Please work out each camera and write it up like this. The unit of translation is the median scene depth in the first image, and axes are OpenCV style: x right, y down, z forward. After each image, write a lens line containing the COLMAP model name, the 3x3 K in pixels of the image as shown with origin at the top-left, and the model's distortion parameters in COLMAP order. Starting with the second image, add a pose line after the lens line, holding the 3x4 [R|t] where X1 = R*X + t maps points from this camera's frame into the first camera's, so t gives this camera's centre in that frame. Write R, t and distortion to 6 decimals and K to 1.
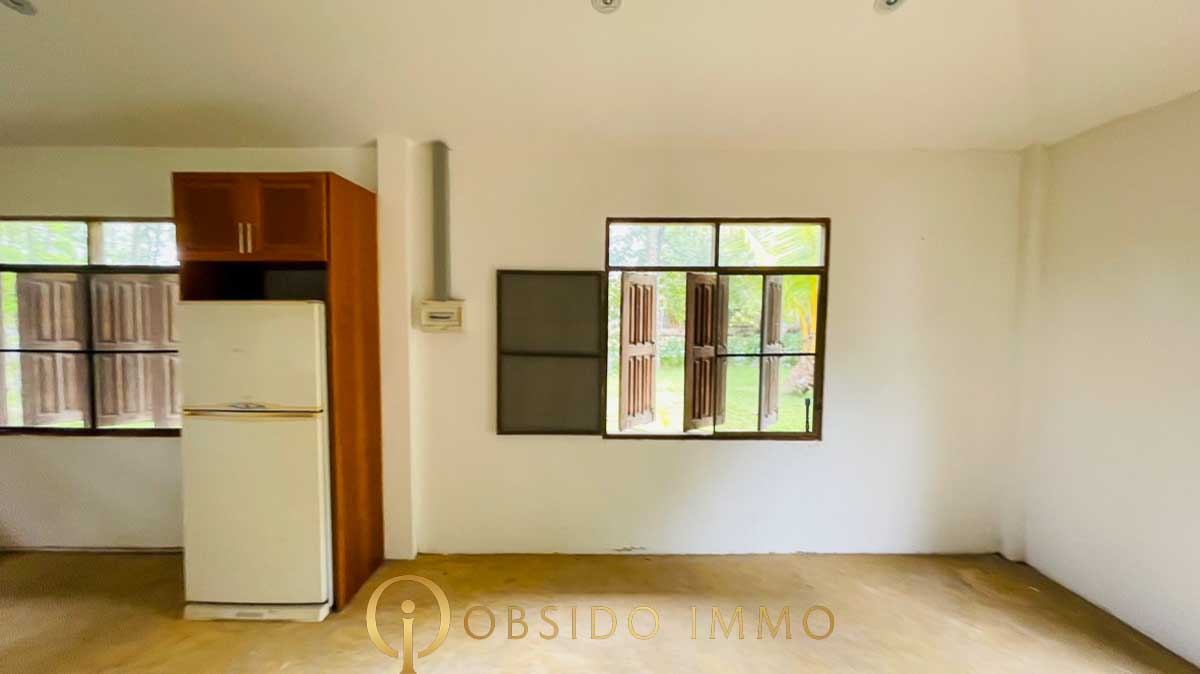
lens RADIAL K [[485.6, 0, 598.9], [0, 485.6, 332.0], [0, 0, 1]] dist [-0.006546, 0.001806]
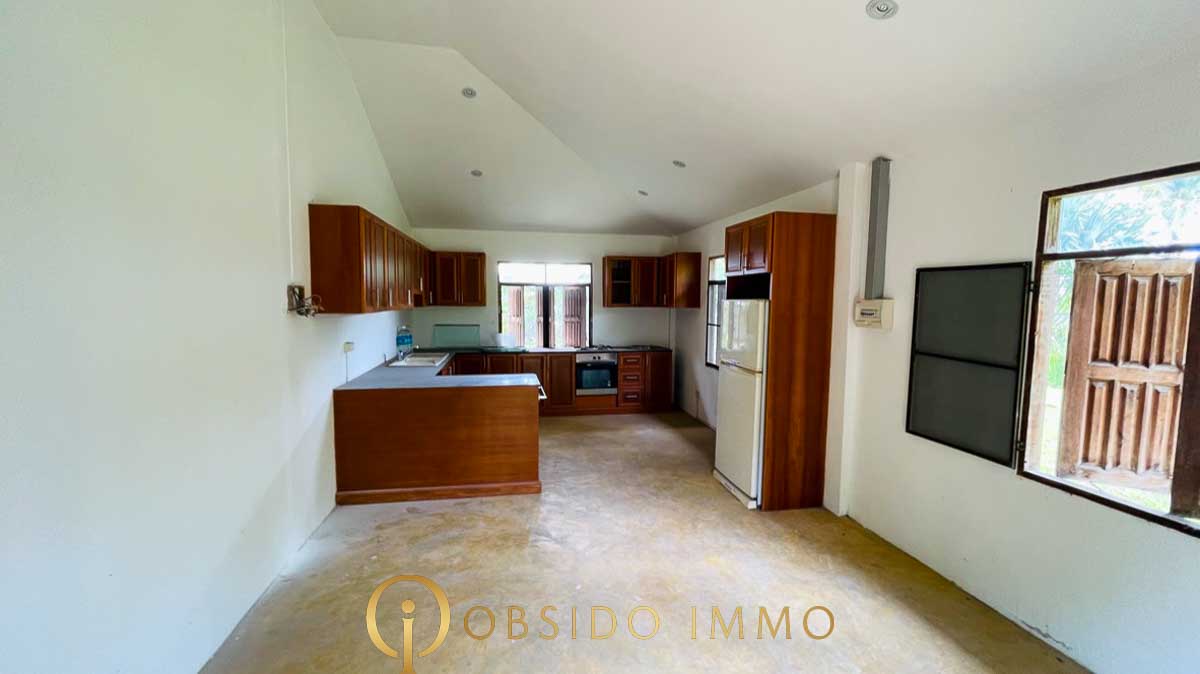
lens RADIAL K [[485.6, 0, 599.9], [0, 485.6, 337.0], [0, 0, 1]] dist [-0.006546, 0.001806]
pose [[0.191467, 0.079680, -0.978259, 0.650929], [-0.063577, 0.995613, 0.068650, -0.014955], [0.979438, 0.049051, 0.195693, 0.172406]]
